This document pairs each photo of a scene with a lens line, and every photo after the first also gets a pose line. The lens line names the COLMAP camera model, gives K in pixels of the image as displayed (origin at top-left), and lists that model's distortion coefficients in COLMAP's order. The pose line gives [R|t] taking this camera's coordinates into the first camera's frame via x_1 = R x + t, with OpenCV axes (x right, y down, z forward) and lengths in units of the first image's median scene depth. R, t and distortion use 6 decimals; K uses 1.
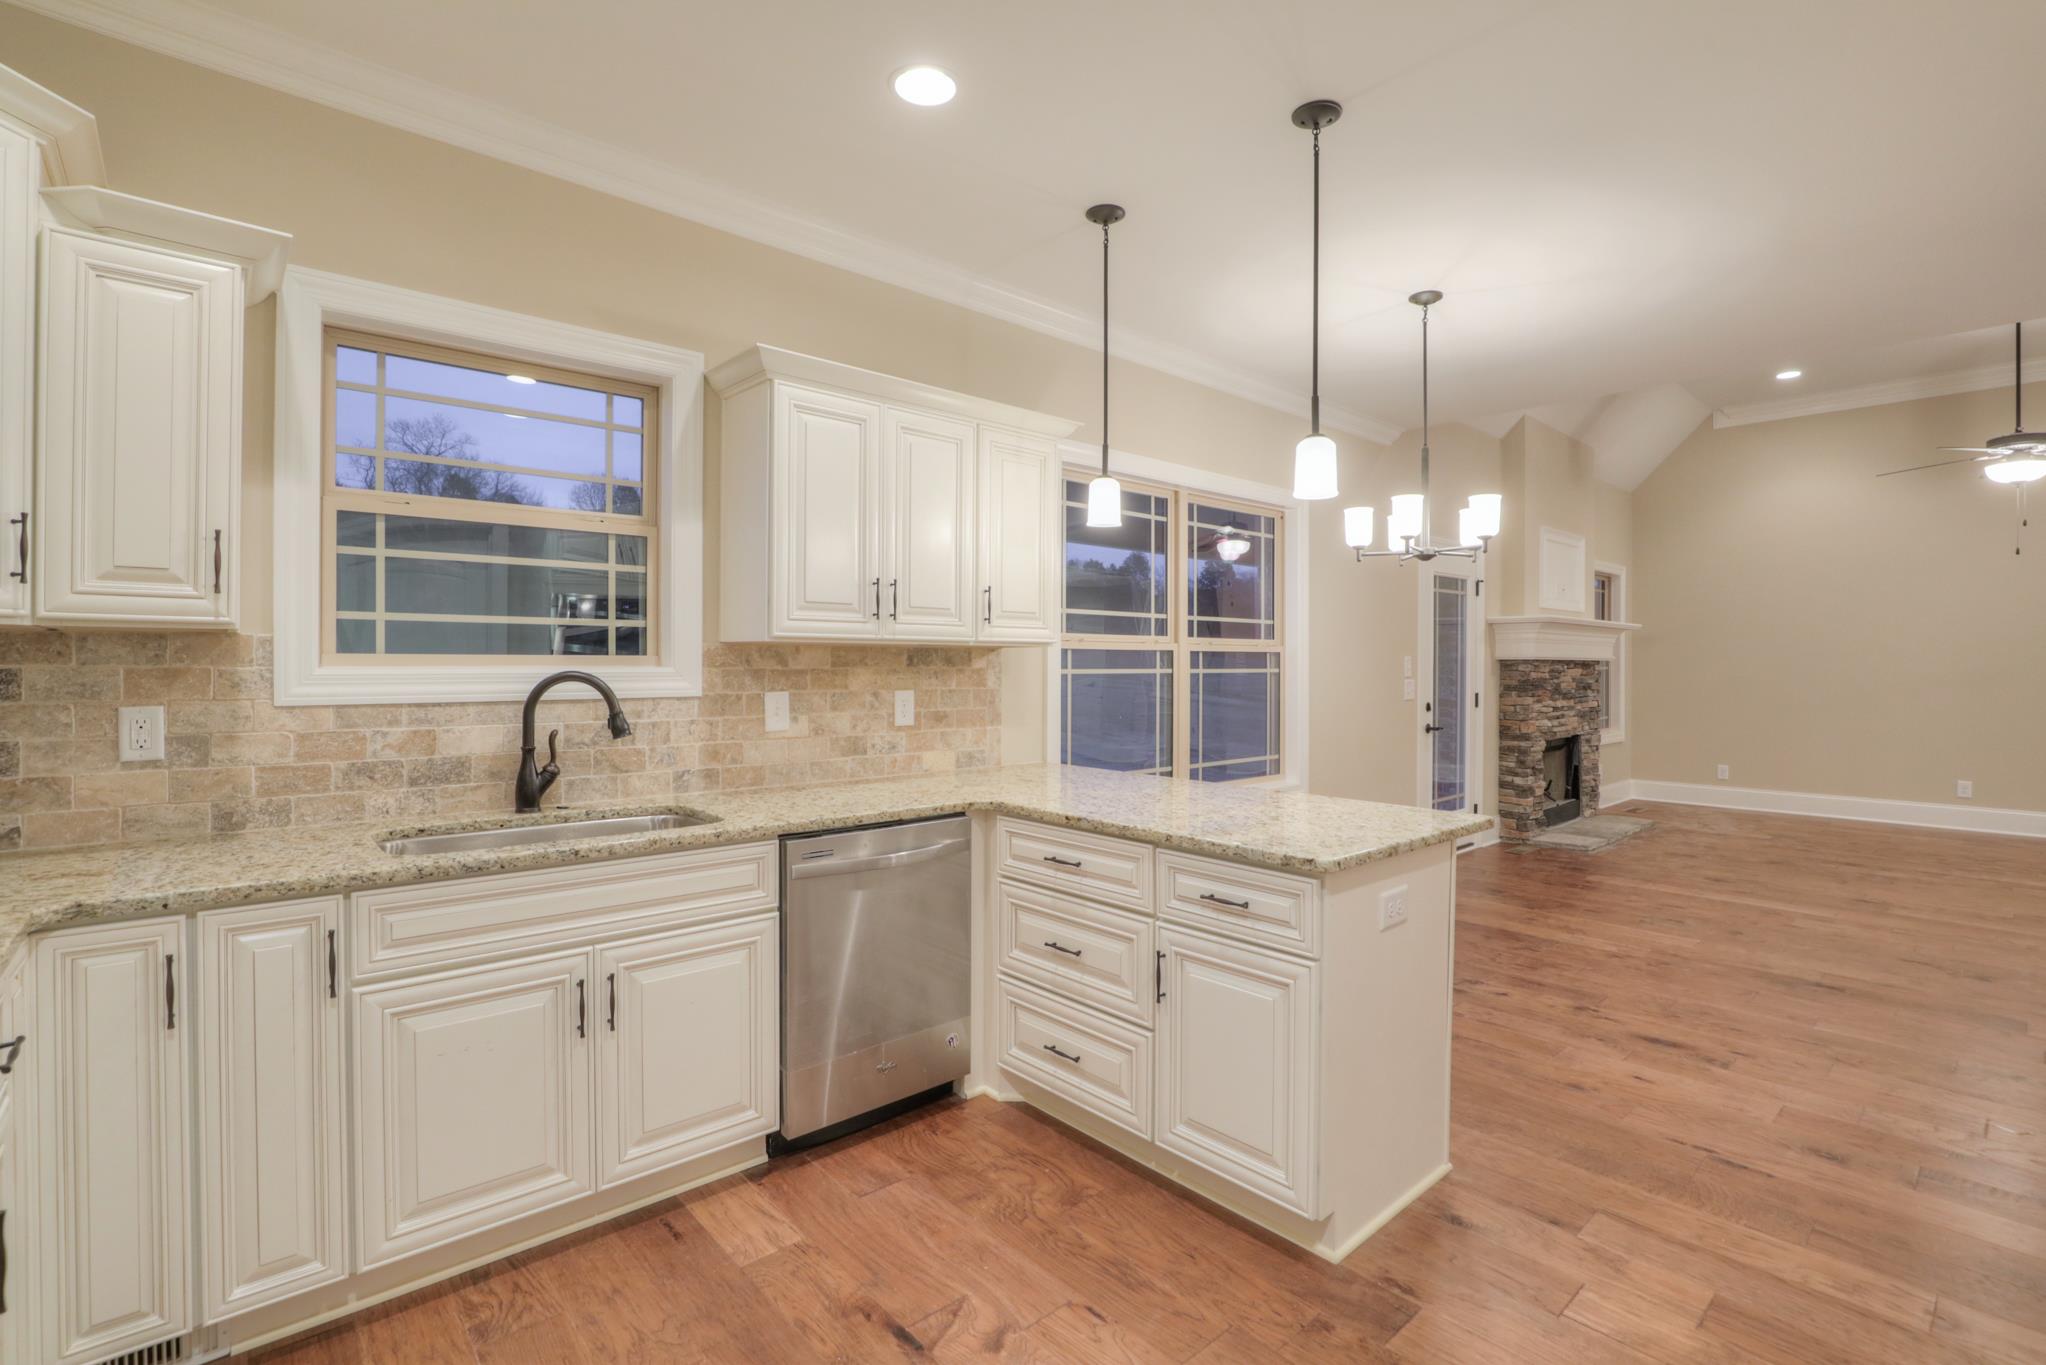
lens RADIAL K [[947.2, 0, 1034.0], [0, 947.2, 661.9], [0, 0, 1]] dist [-0.041753, 0.009567]
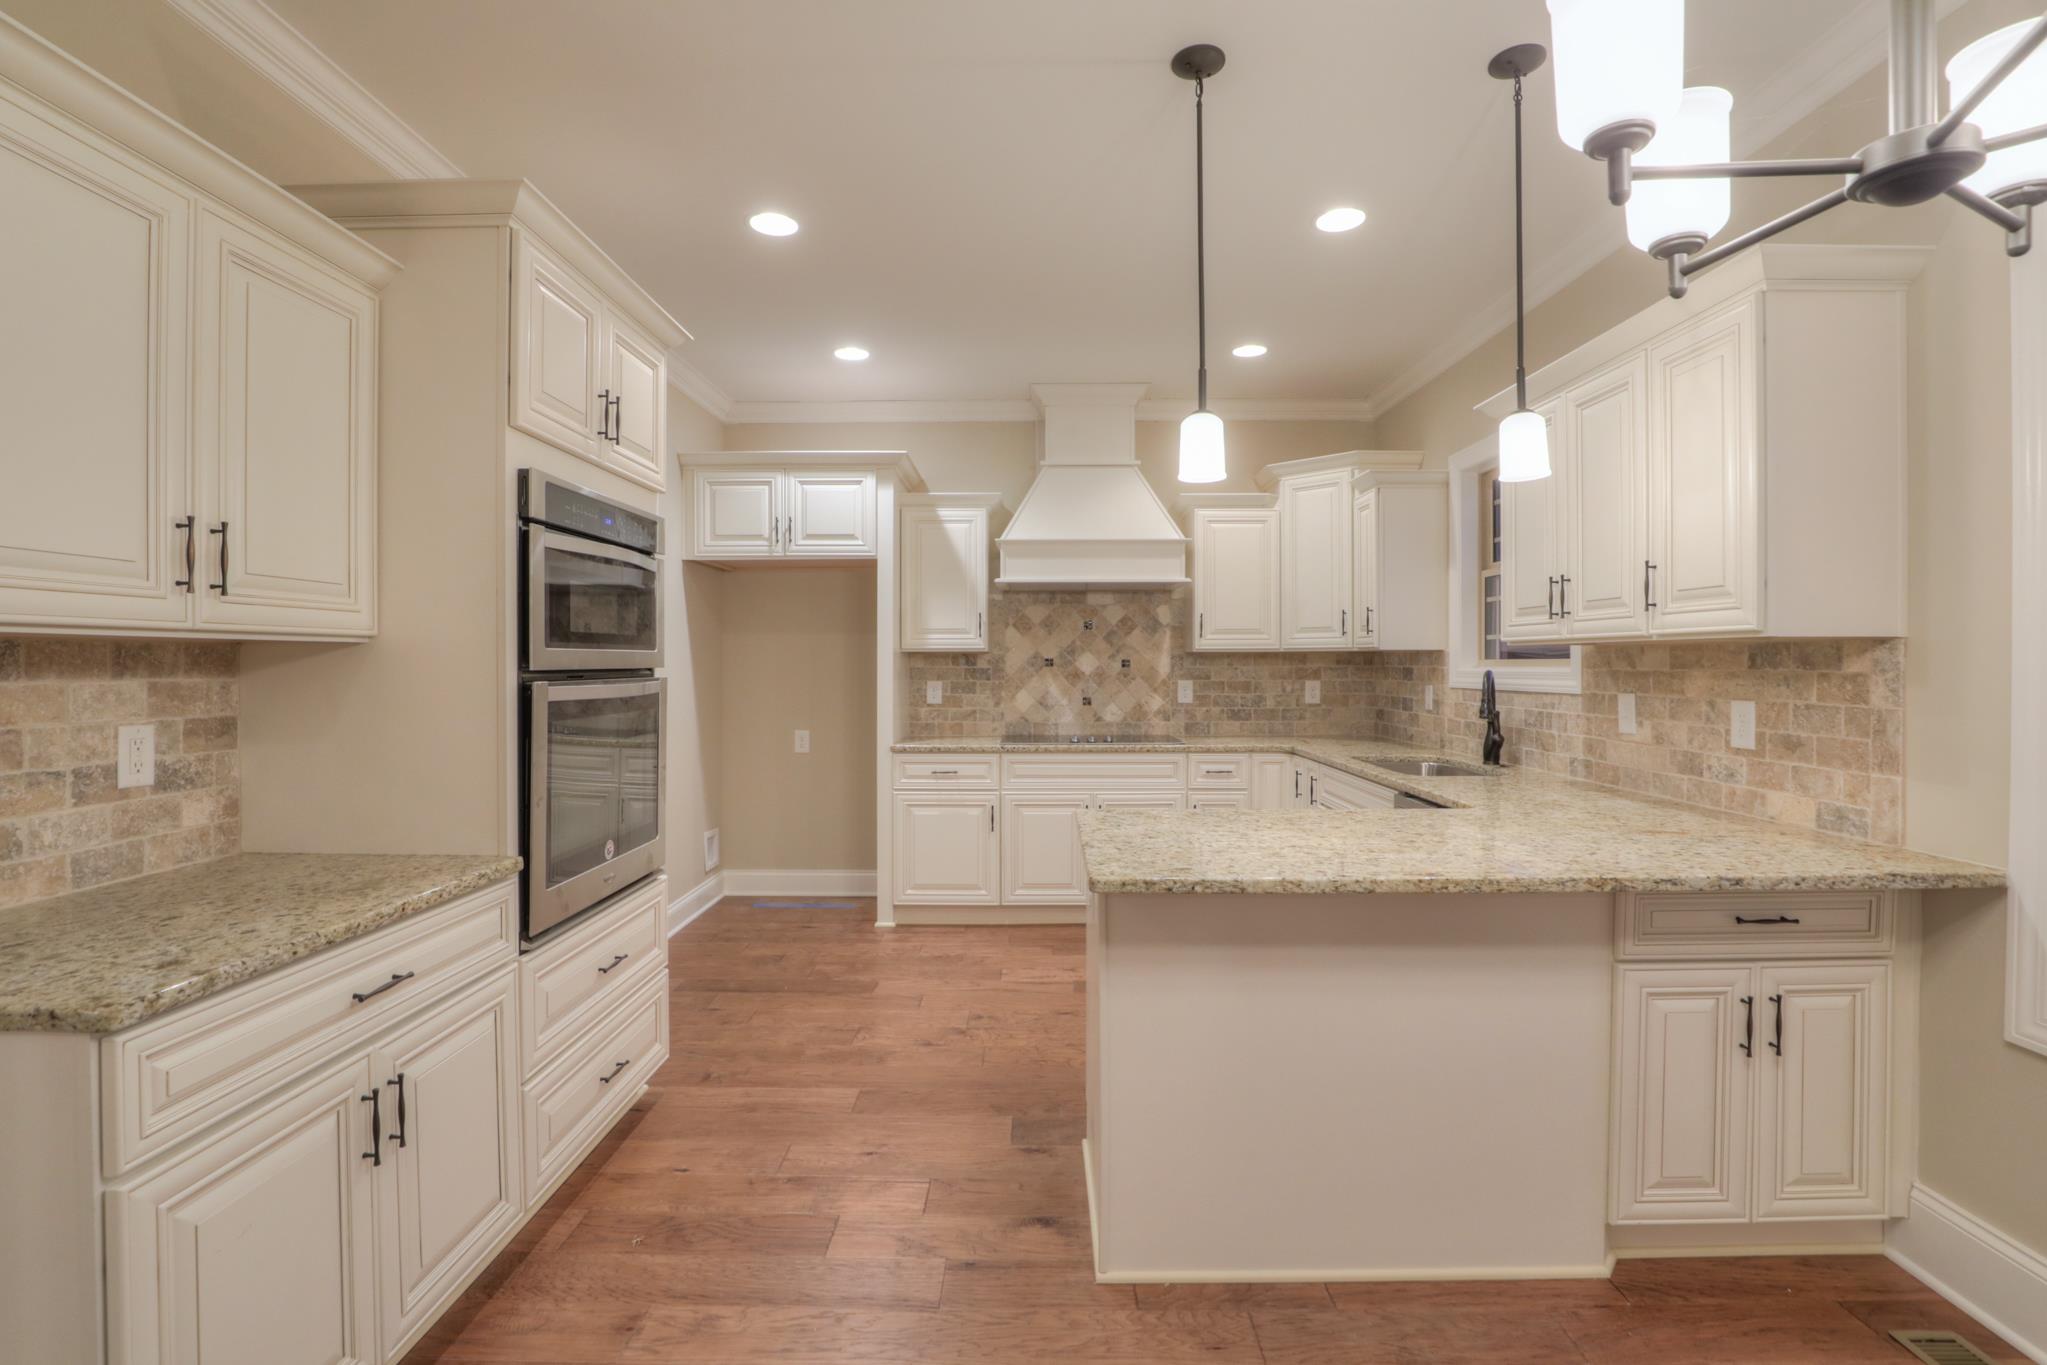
lens RADIAL K [[962.3, 0, 1030.7], [0, 962.3, 665.8], [0, 0, 1]] dist [-0.018130, 0.000747]
pose [[-0.678202, -0.001787, -0.734873, 0.952194], [-0.001375, 0.999998, -0.001163, 0.004648], [0.734874, 0.000222, -0.678204, 1.313127]]
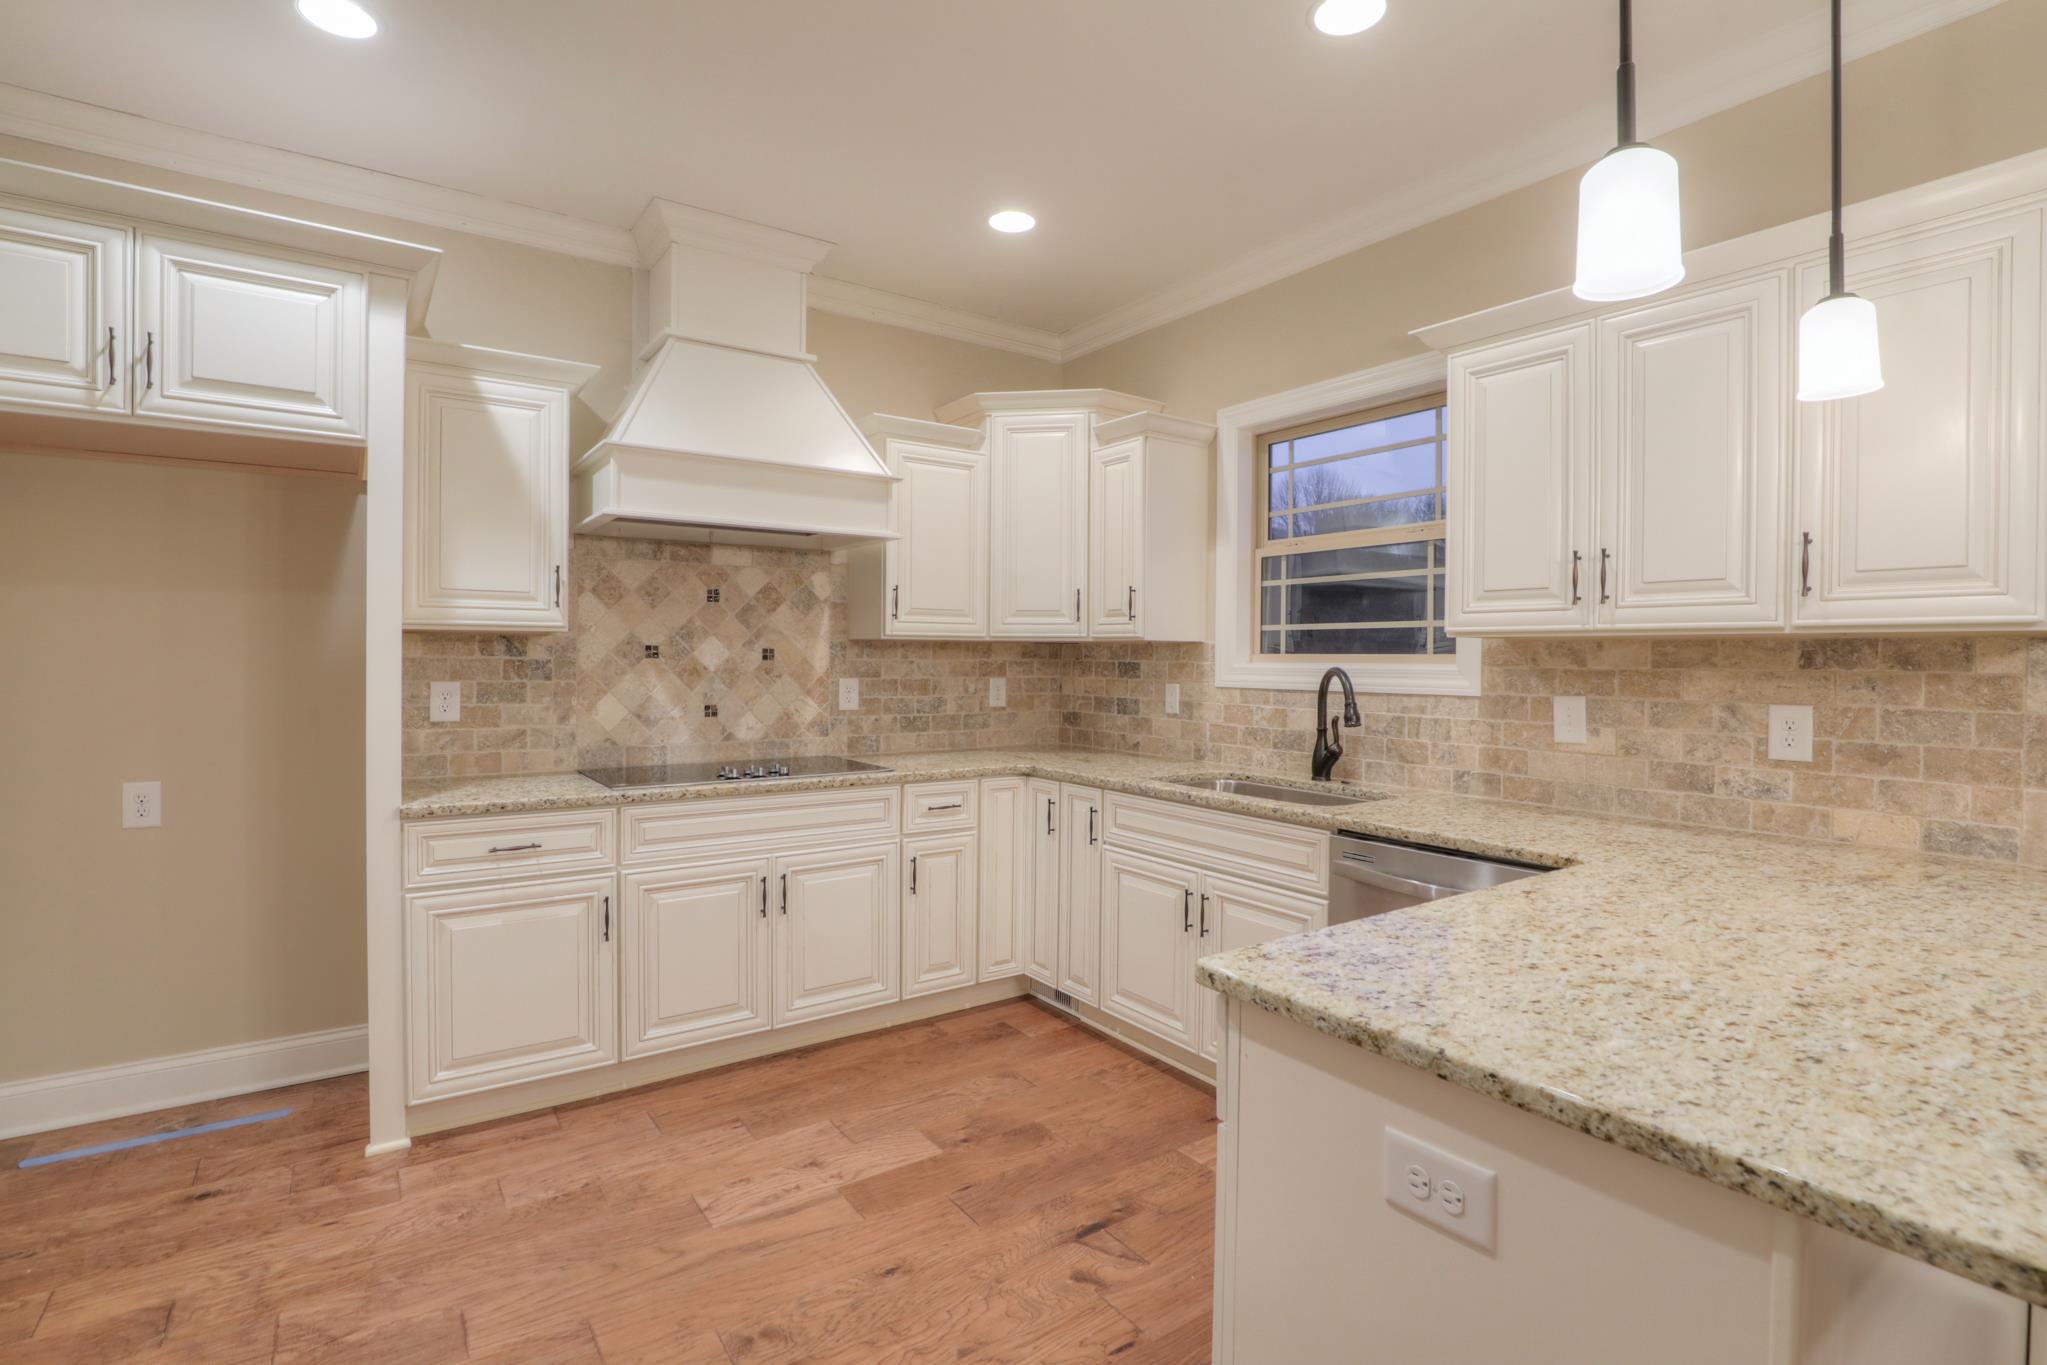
lens RADIAL K [[965.3, 0, 1027.0], [0, 965.3, 668.0], [0, 0, 1]] dist [-0.034436, 0.006310]
pose [[-0.118771, 0.005800, -0.992905, 0.678422], [-0.007808, 0.999947, 0.006775, 0.004769], [0.992891, 0.008557, -0.118719, 0.668215]]
